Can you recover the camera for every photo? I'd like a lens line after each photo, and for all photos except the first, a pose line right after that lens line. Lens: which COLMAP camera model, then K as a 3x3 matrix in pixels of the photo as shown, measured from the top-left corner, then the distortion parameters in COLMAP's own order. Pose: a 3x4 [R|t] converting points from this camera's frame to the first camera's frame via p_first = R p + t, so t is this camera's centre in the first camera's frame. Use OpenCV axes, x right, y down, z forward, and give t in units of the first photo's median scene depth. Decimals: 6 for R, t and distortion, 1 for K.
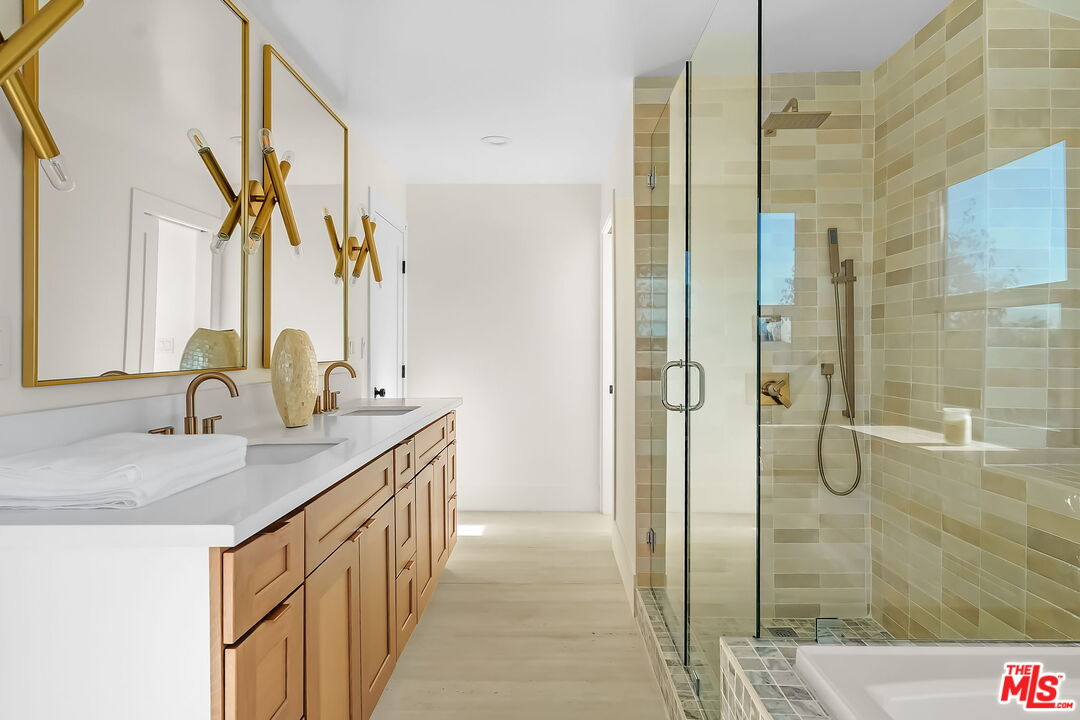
lens RADIAL K [[611.6, 0, 545.1], [0, 611.6, 341.0], [0, 0, 1]] dist [0.001478, -0.000529]
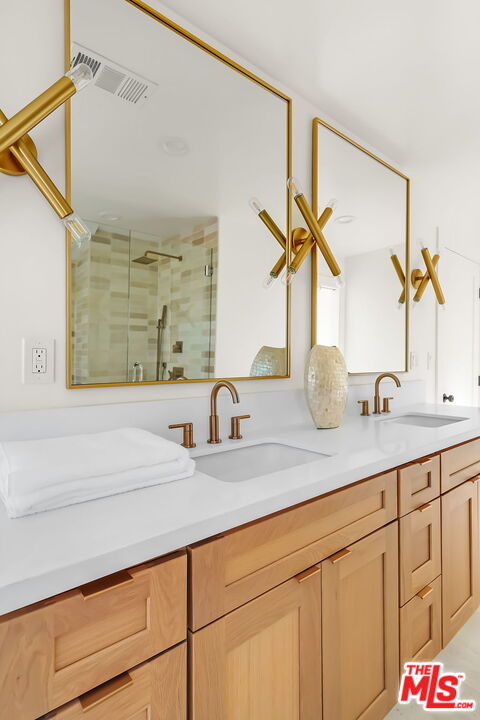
lens RADIAL K [[356.1, 0, 251.1], [0, 356.1, 361.7], [0, 0, 1]] dist [0.000890, 0.000226]
pose [[0.644878, 0.008412, -0.764239, 0.021913], [0.004523, 0.999880, 0.014822, 0.001348], [0.764272, -0.013015, 0.644763, 0.428666]]
